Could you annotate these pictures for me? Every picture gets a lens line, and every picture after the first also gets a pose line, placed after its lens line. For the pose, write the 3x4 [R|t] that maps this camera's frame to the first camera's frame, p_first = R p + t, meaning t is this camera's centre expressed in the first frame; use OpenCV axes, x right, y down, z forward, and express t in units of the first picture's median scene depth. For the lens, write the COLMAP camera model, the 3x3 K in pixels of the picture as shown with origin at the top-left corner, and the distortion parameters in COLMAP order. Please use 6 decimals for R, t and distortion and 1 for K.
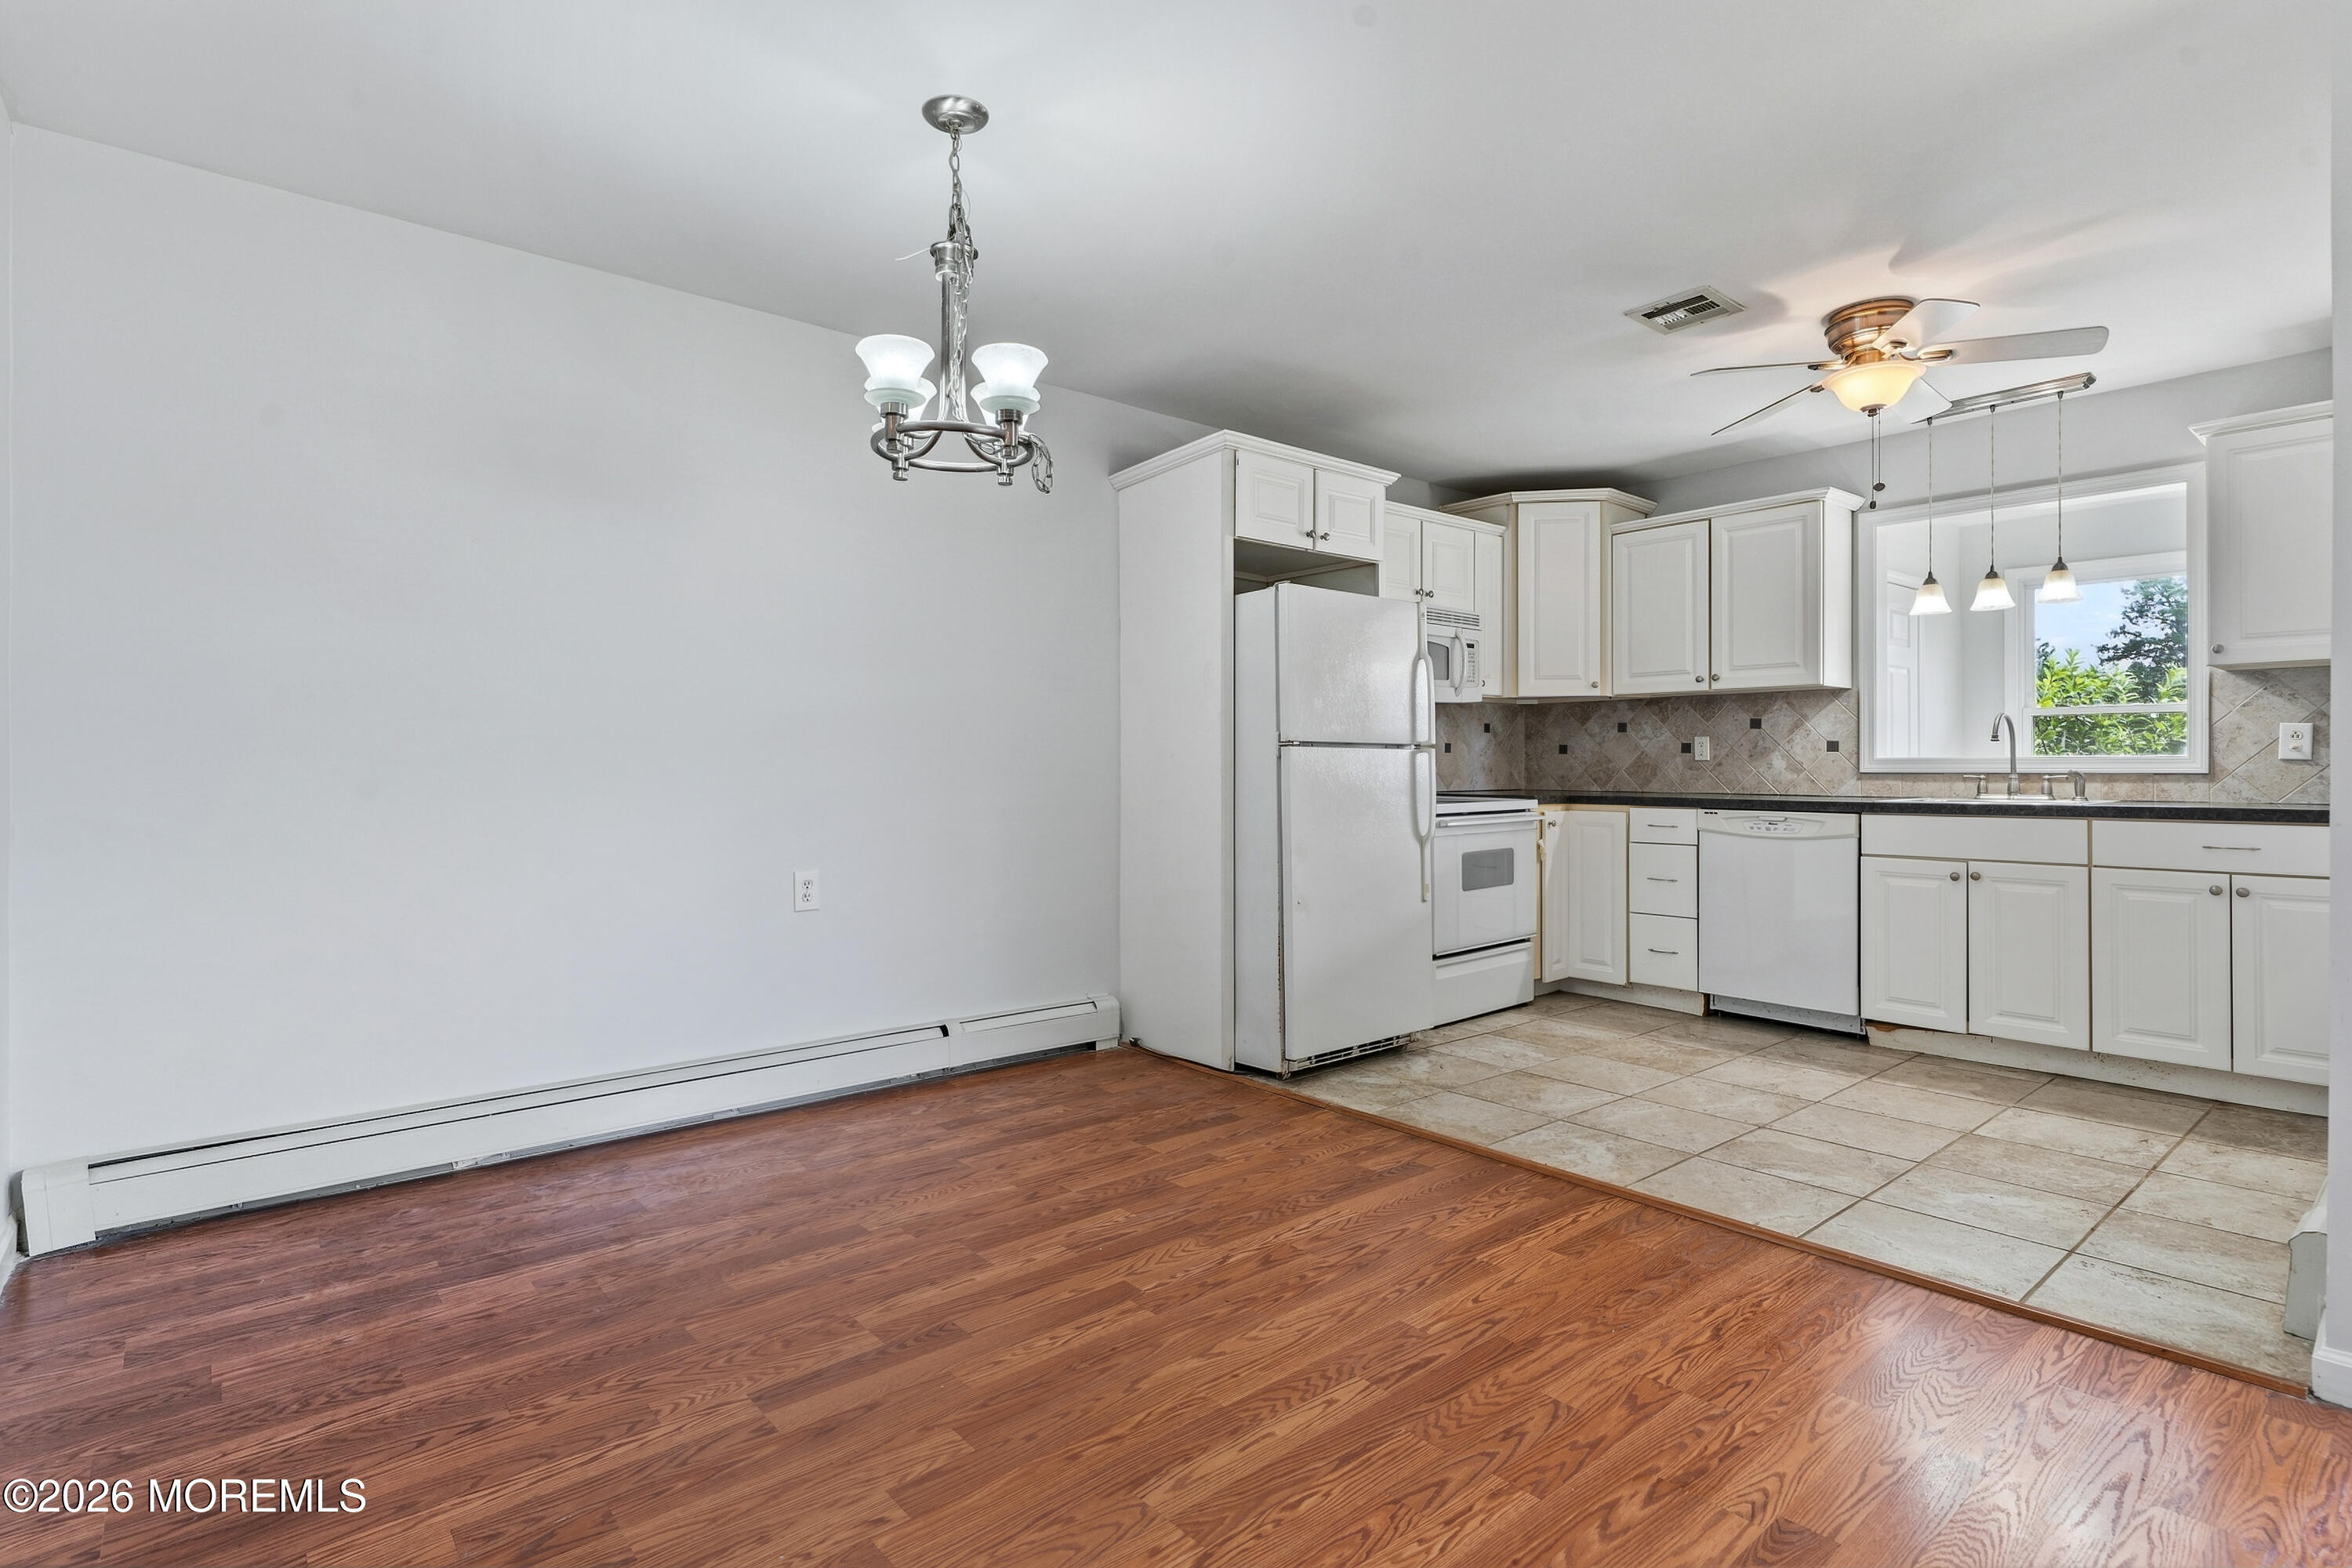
lens RADIAL K [[1152.5, 0, 1165.5], [0, 1152.5, 761.4], [0, 0, 1]] dist [0.002540, -0.000044]
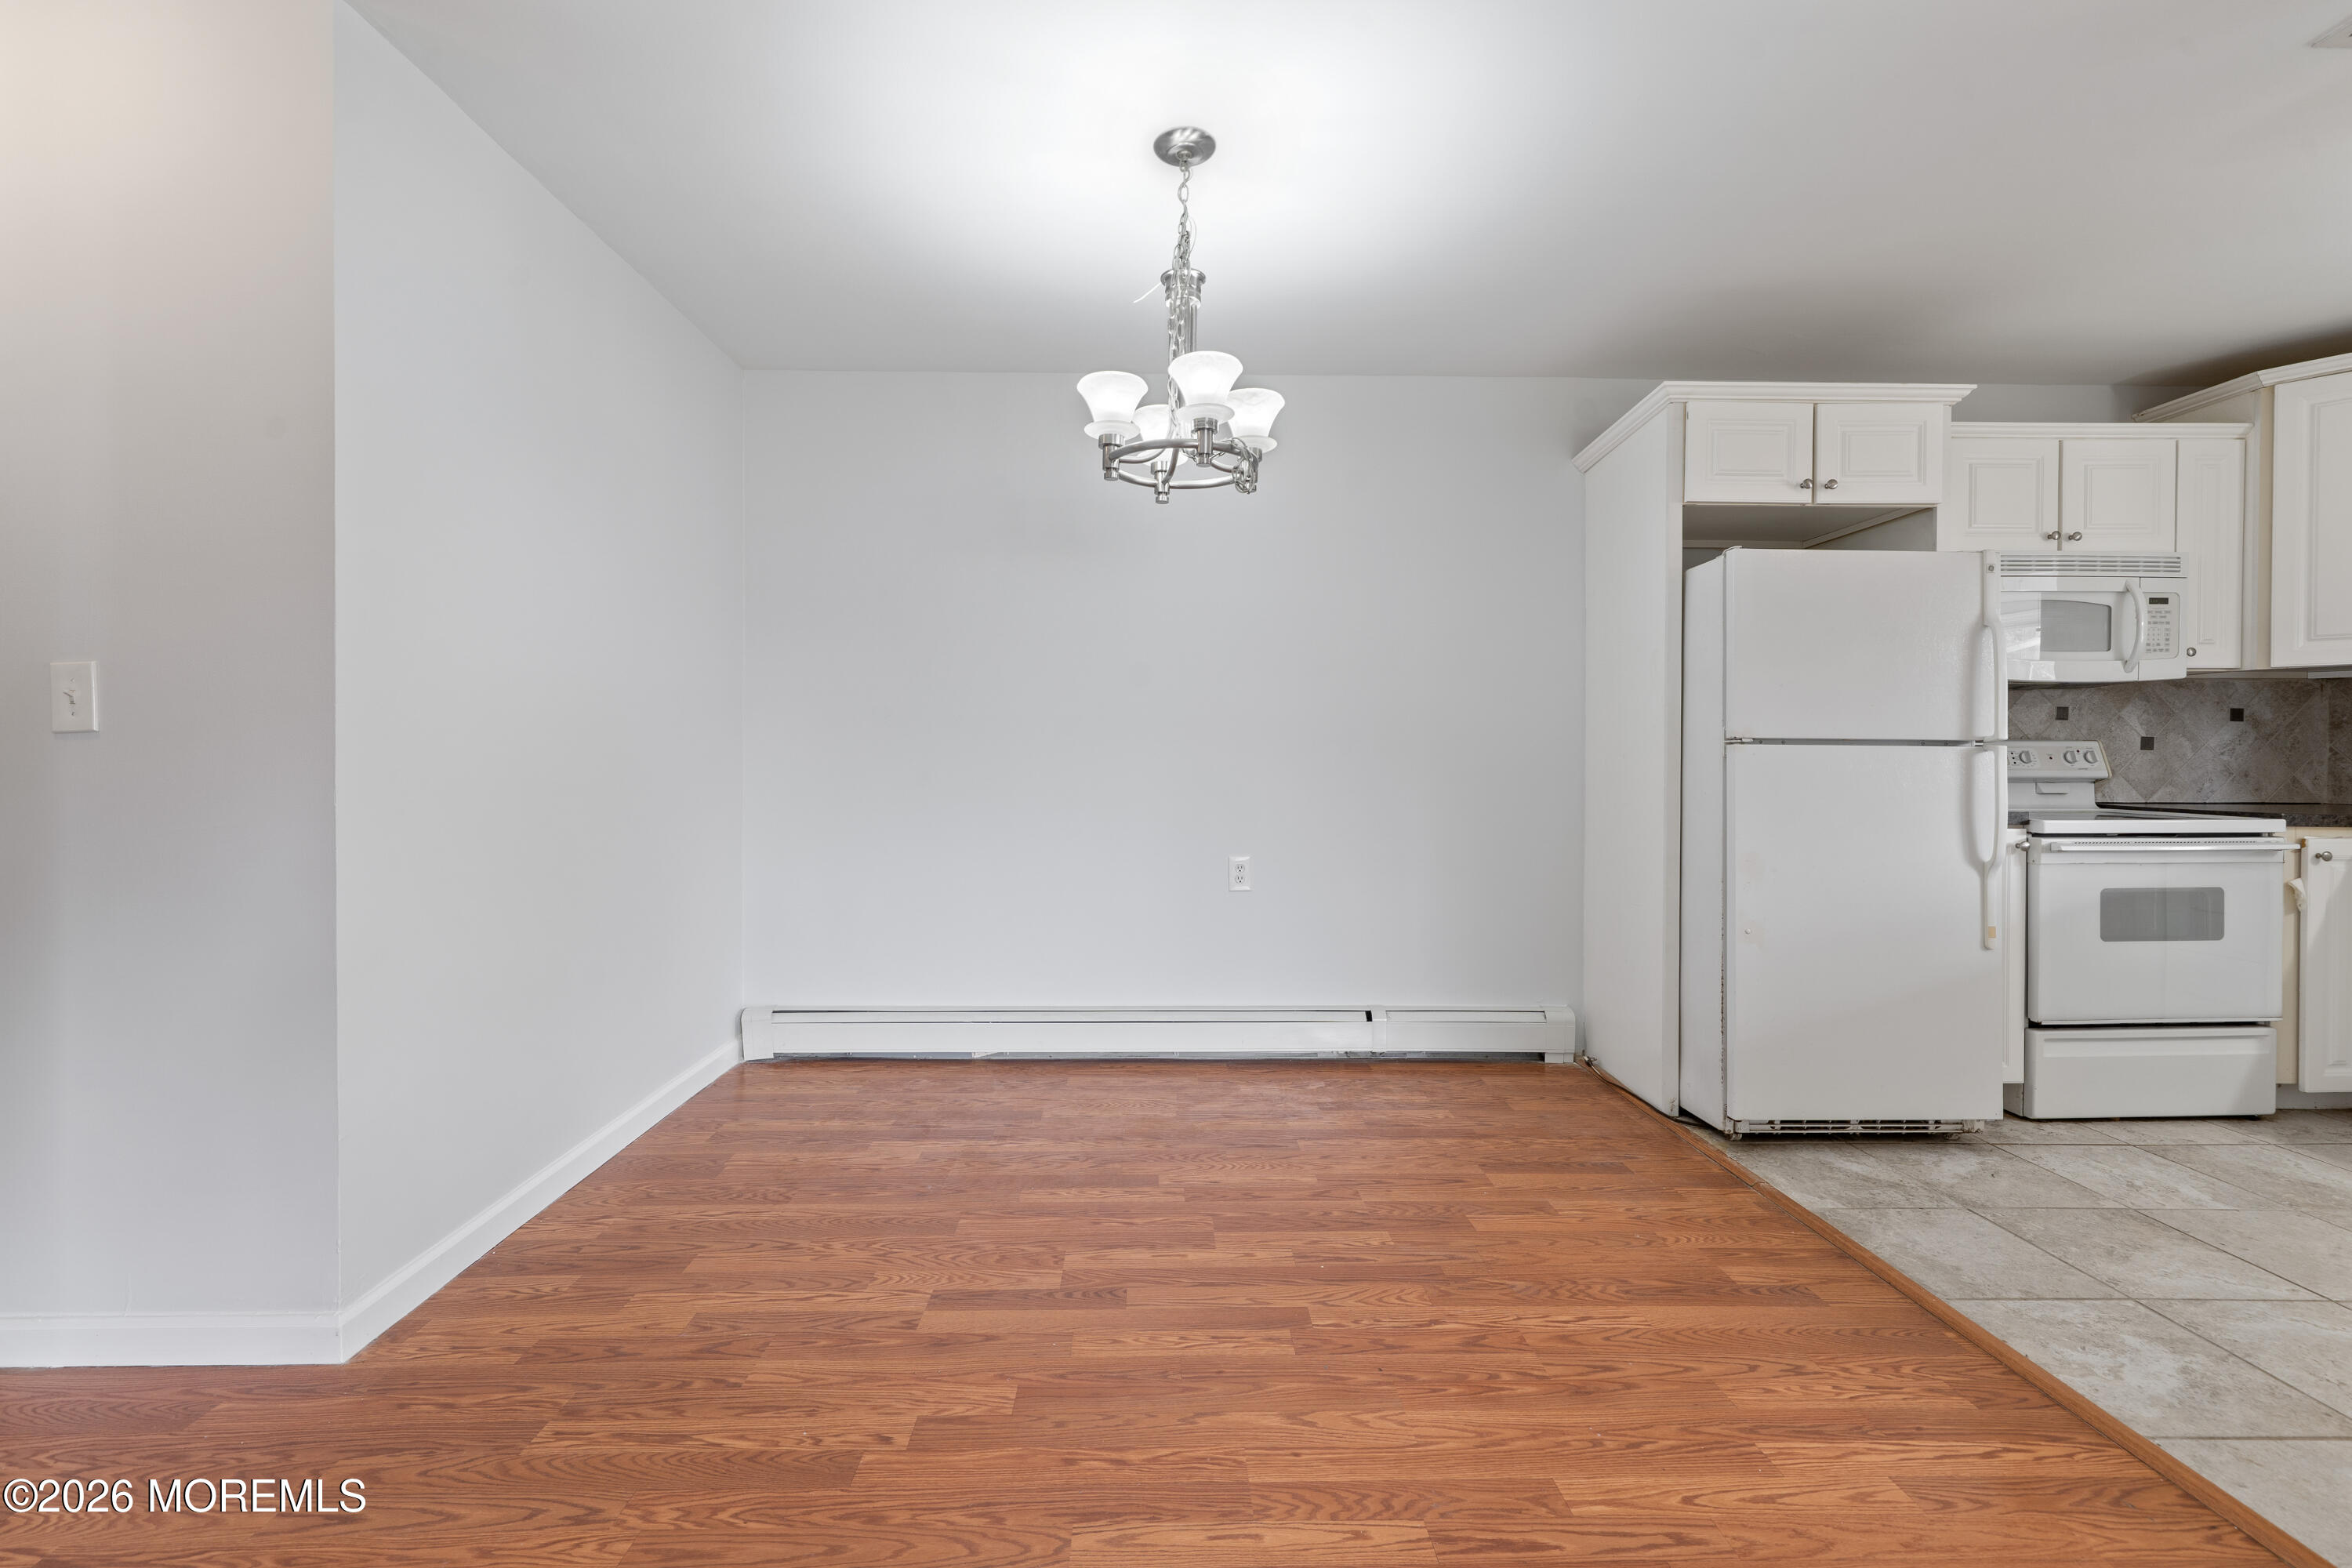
lens RADIAL K [[998.3, 0, 1169.4], [0, 998.3, 768.8], [0, 0, 1]] dist [-0.000704, 0.000304]
pose [[0.776985, 0.008762, -0.629458, 0.232846], [-0.001585, 0.999927, 0.011962, -0.003185], [0.629517, -0.008297, 0.776942, 0.171764]]
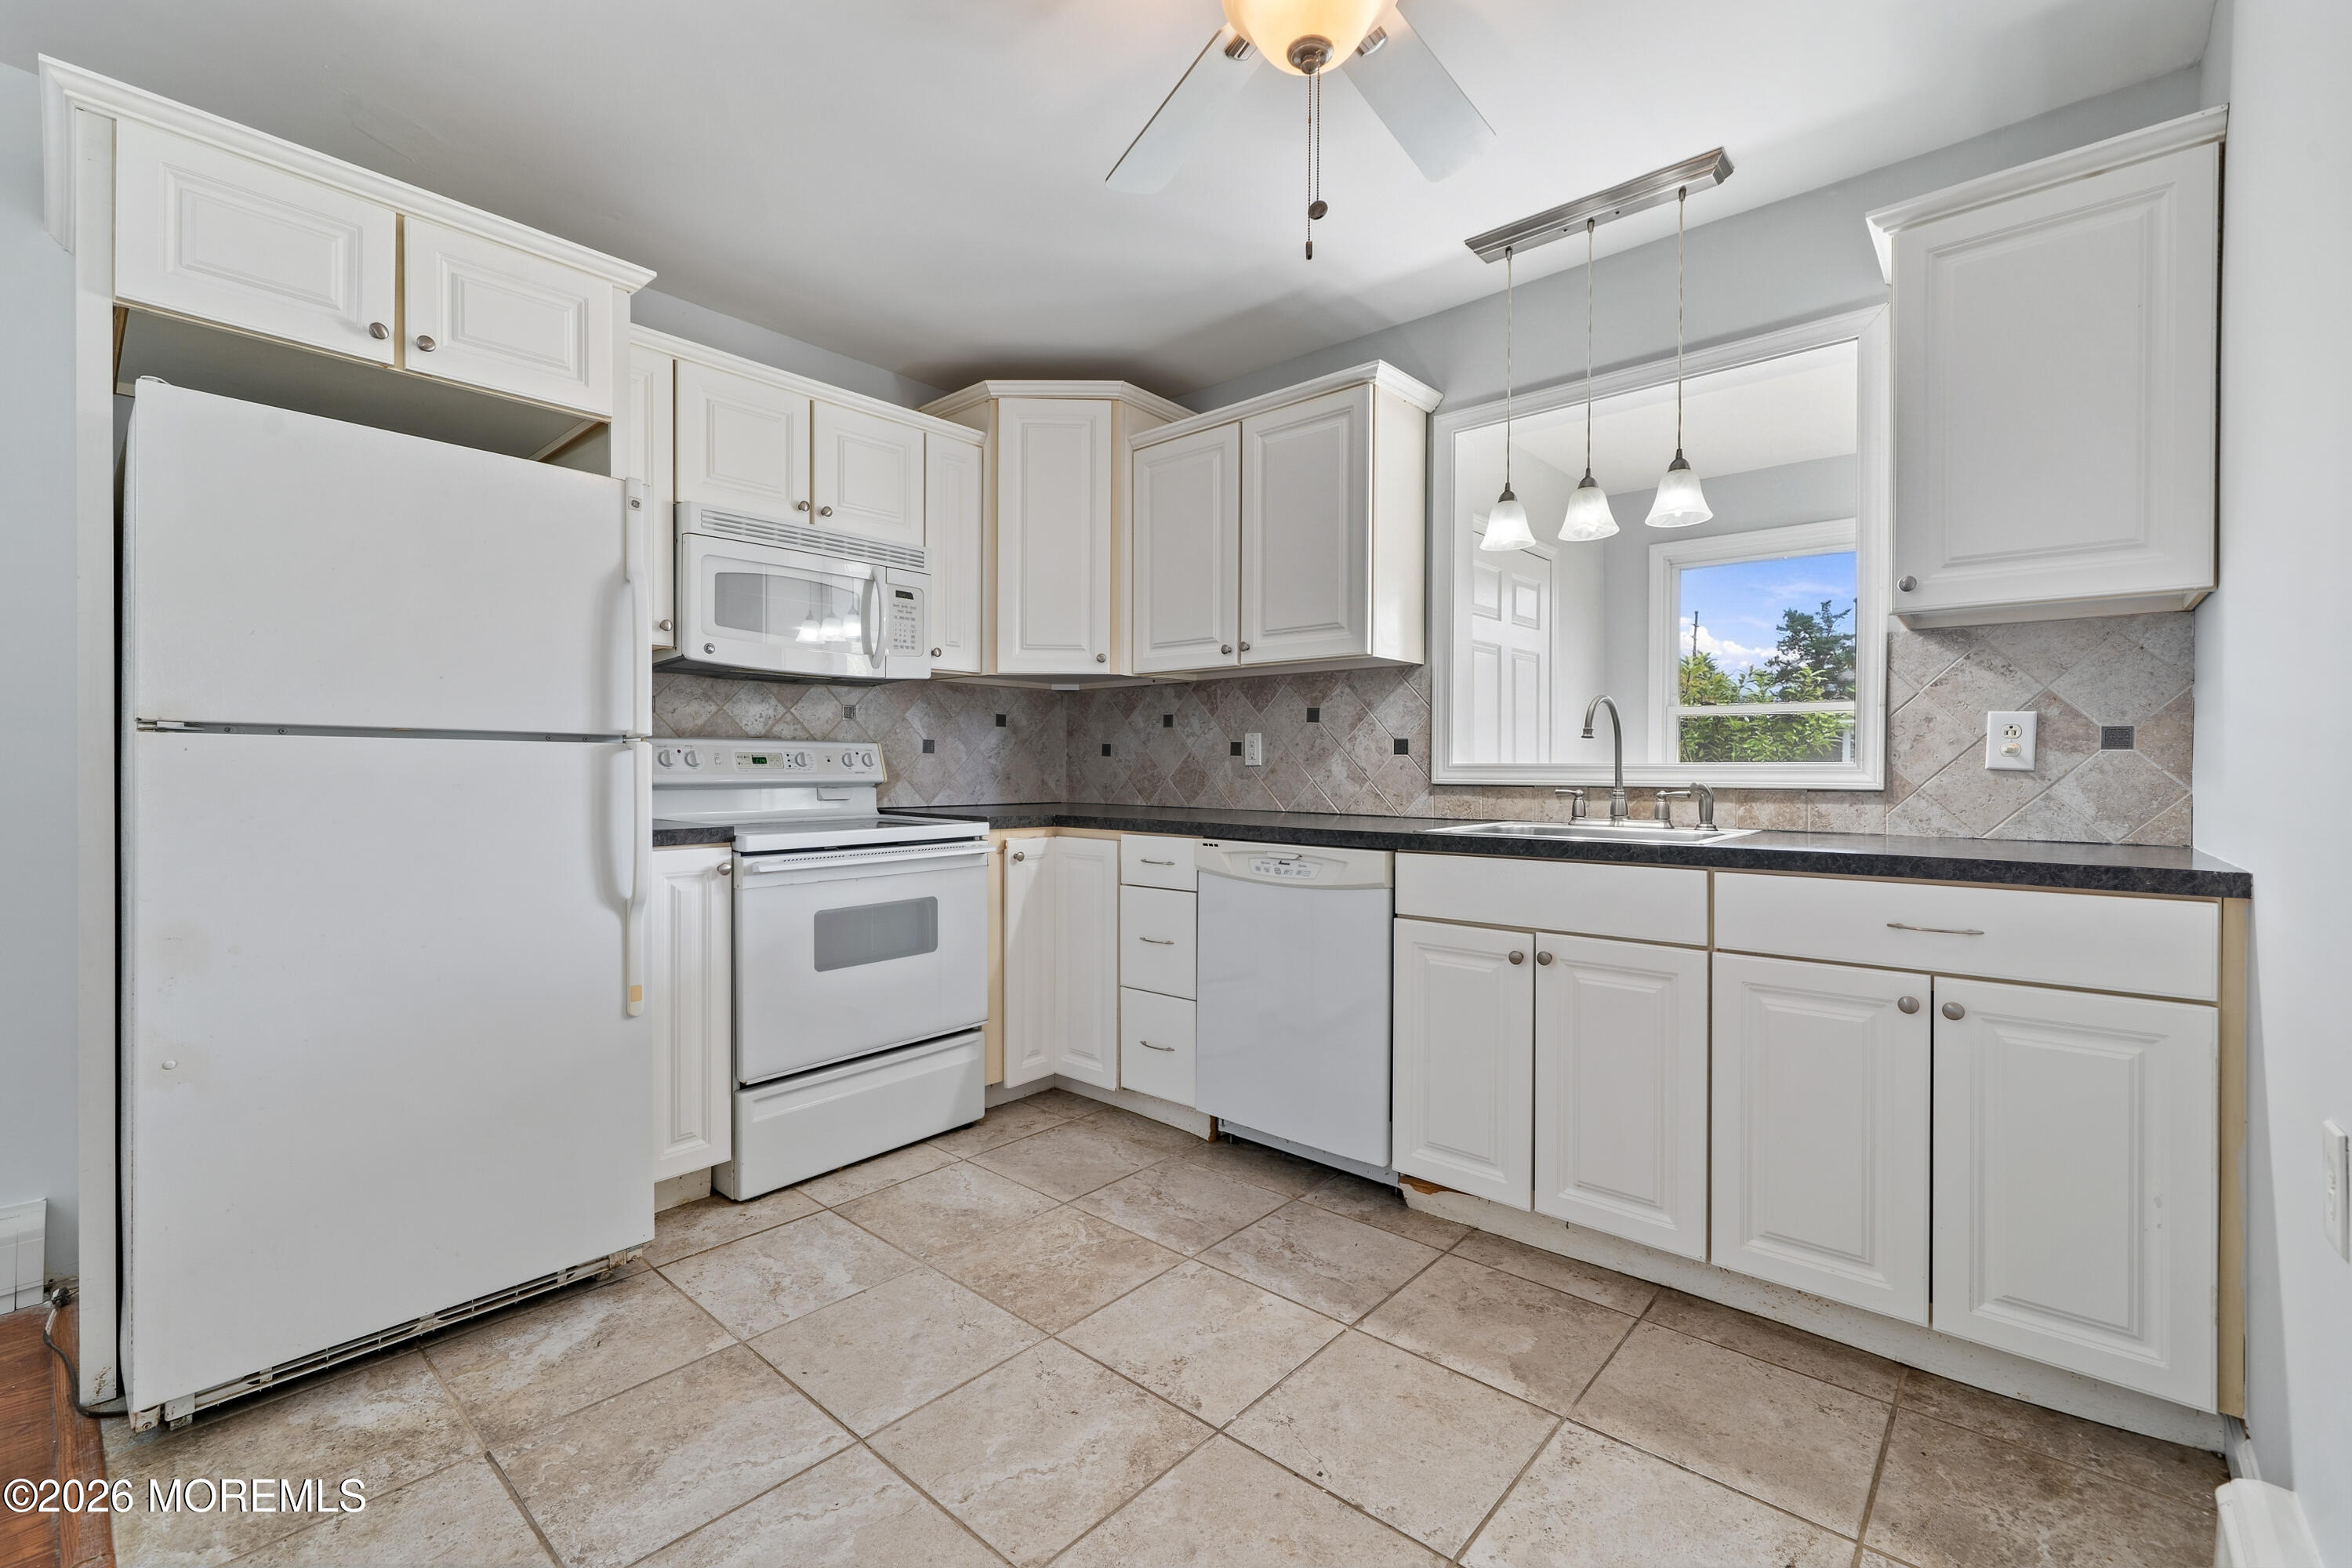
lens RADIAL K [[998.3, 0, 1169.4], [0, 998.3, 768.8], [0, 0, 1]] dist [-0.000704, 0.000304]
pose [[0.989400, 0.004738, 0.145135, 0.437102], [-0.005475, 0.999974, 0.004680, -0.001913], [-0.145109, -0.005425, 0.989401, 0.517785]]
